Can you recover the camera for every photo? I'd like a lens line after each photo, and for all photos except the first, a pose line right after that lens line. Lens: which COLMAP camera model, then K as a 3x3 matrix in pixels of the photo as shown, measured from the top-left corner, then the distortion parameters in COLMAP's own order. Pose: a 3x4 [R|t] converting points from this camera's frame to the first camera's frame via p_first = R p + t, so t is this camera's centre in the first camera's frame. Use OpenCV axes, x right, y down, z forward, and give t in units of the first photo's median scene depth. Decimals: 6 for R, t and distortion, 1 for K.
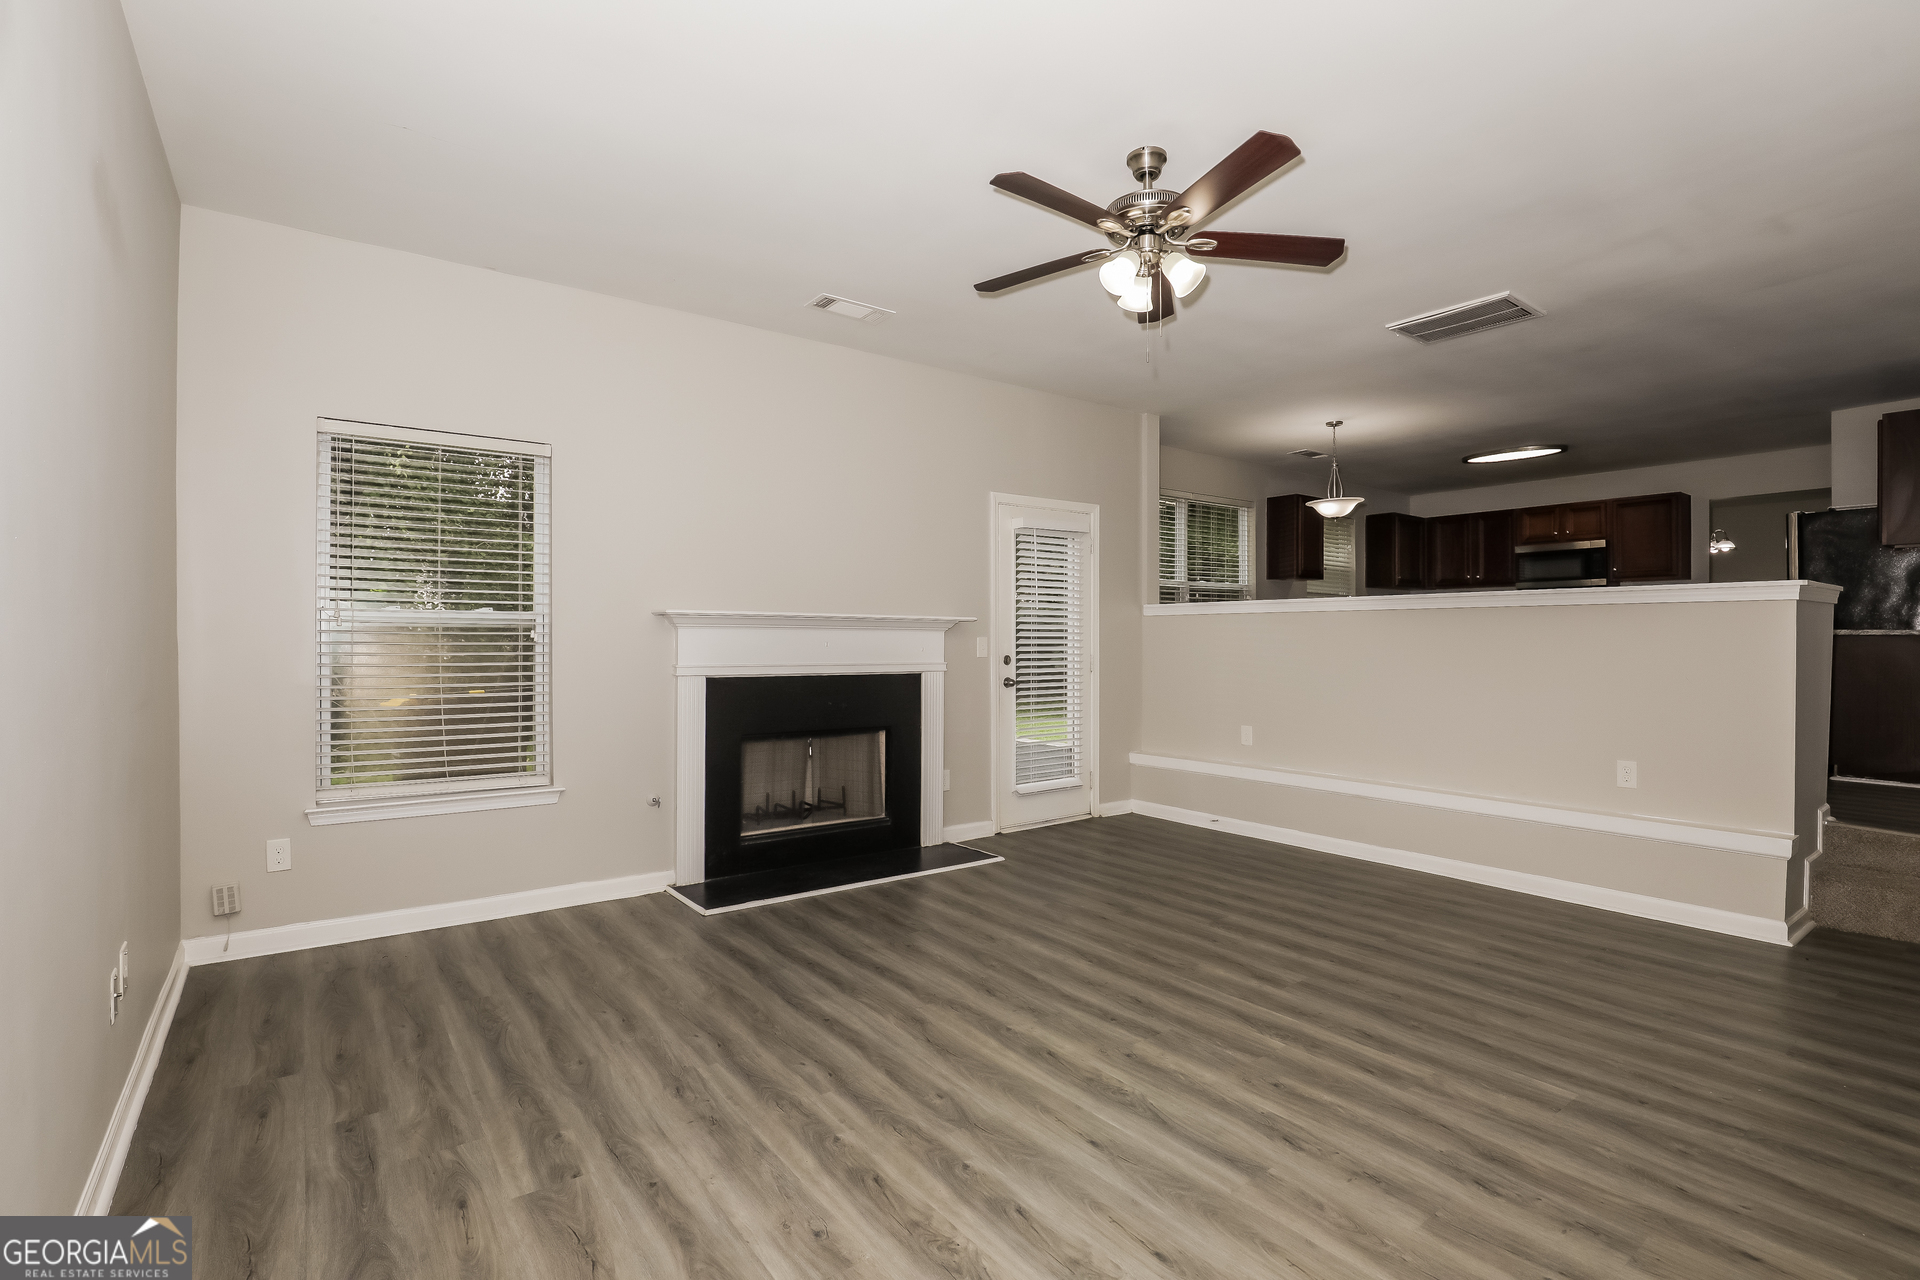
lens RADIAL K [[892.8, 0, 951.5], [0, 892.8, 628.6], [0, 0, 1]] dist [-0.030602, 0.000745]
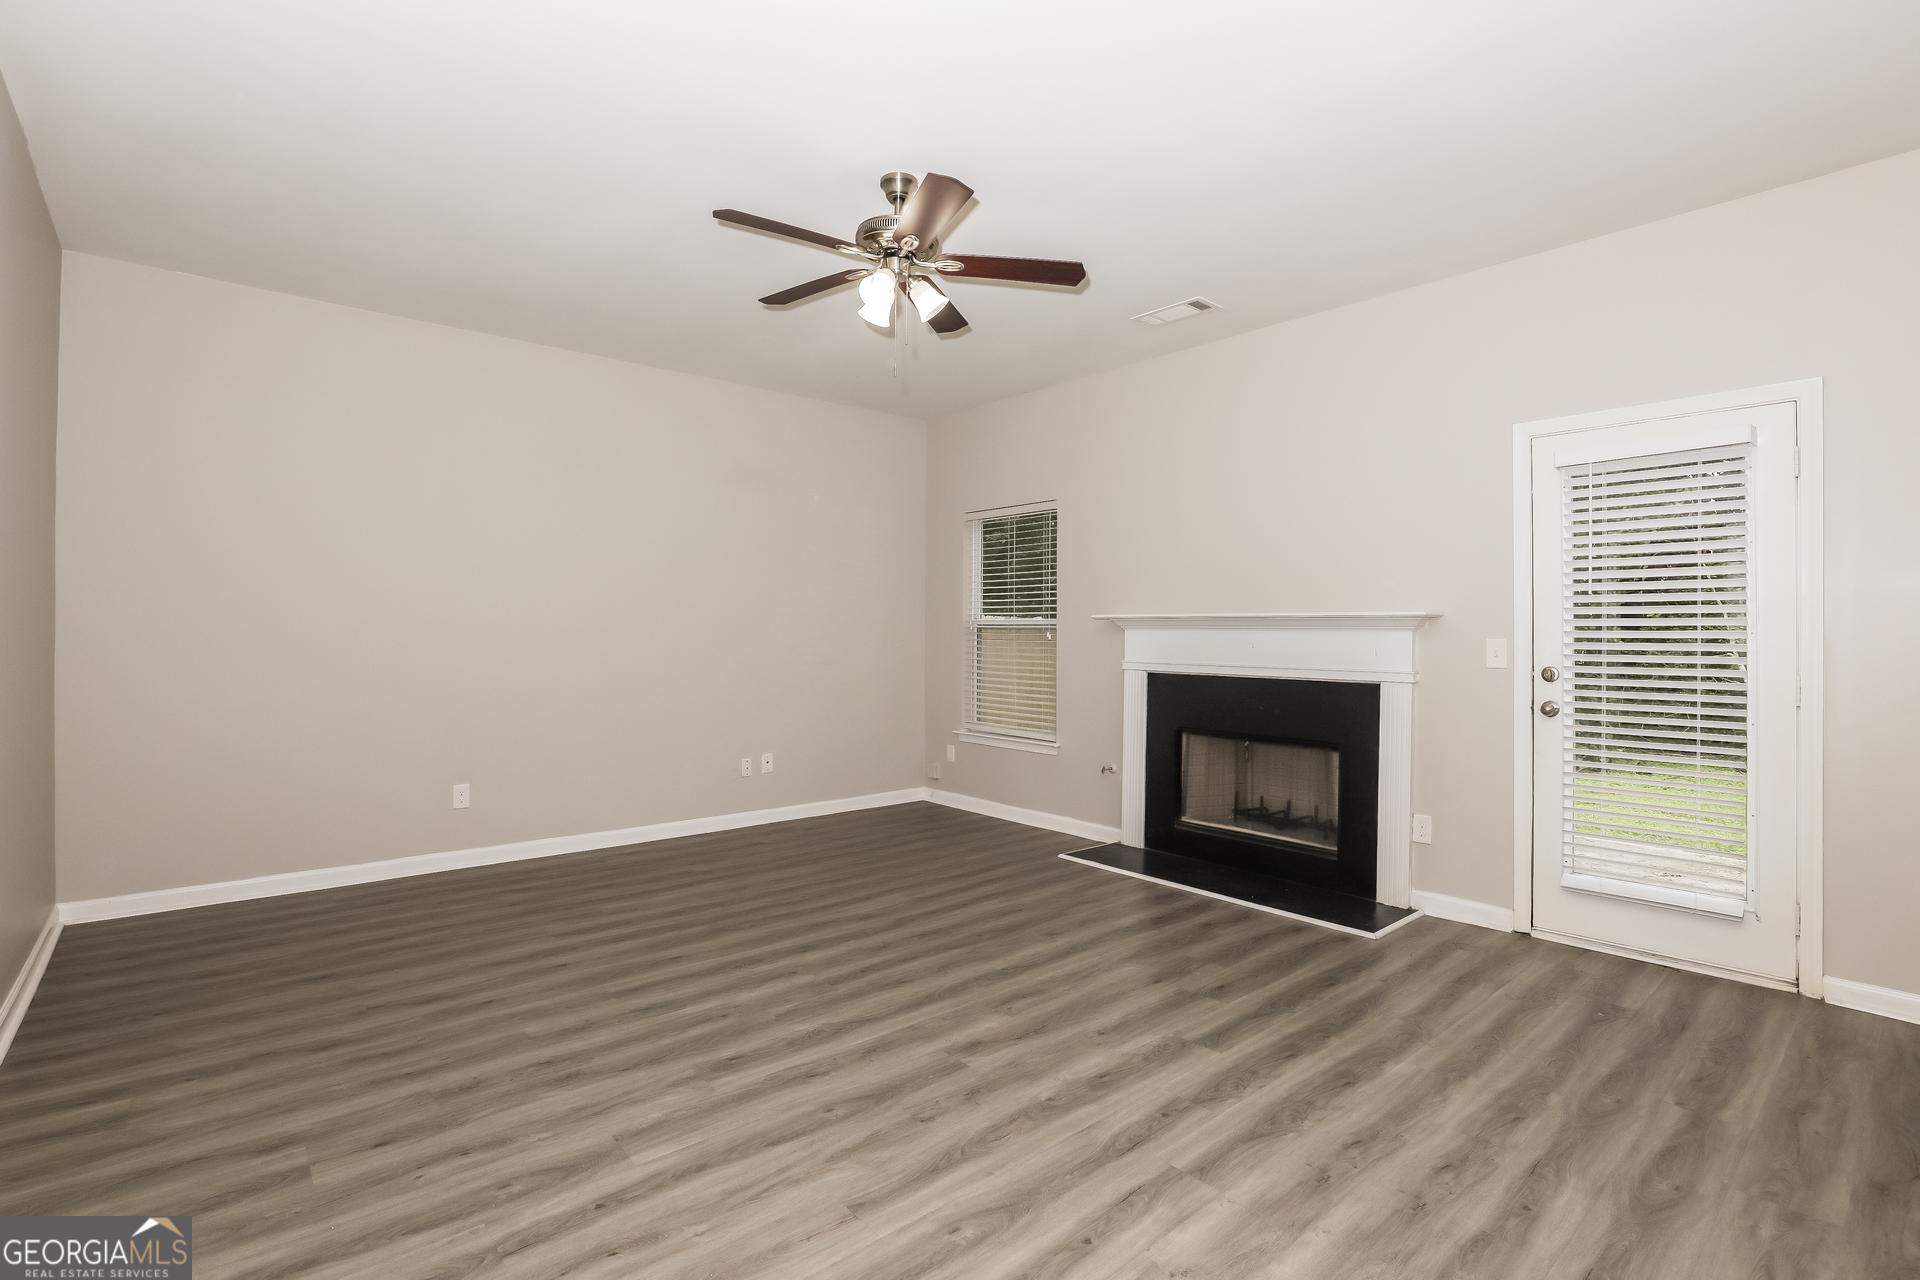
lens RADIAL K [[892.8, 0, 951.5], [0, 892.8, 628.6], [0, 0, 1]] dist [-0.030602, 0.000745]
pose [[0.075727, -0.005374, -0.997114, 1.074293], [0.005706, 0.999971, -0.004956, 0.003046], [0.997112, -0.005315, 0.075755, 0.826317]]
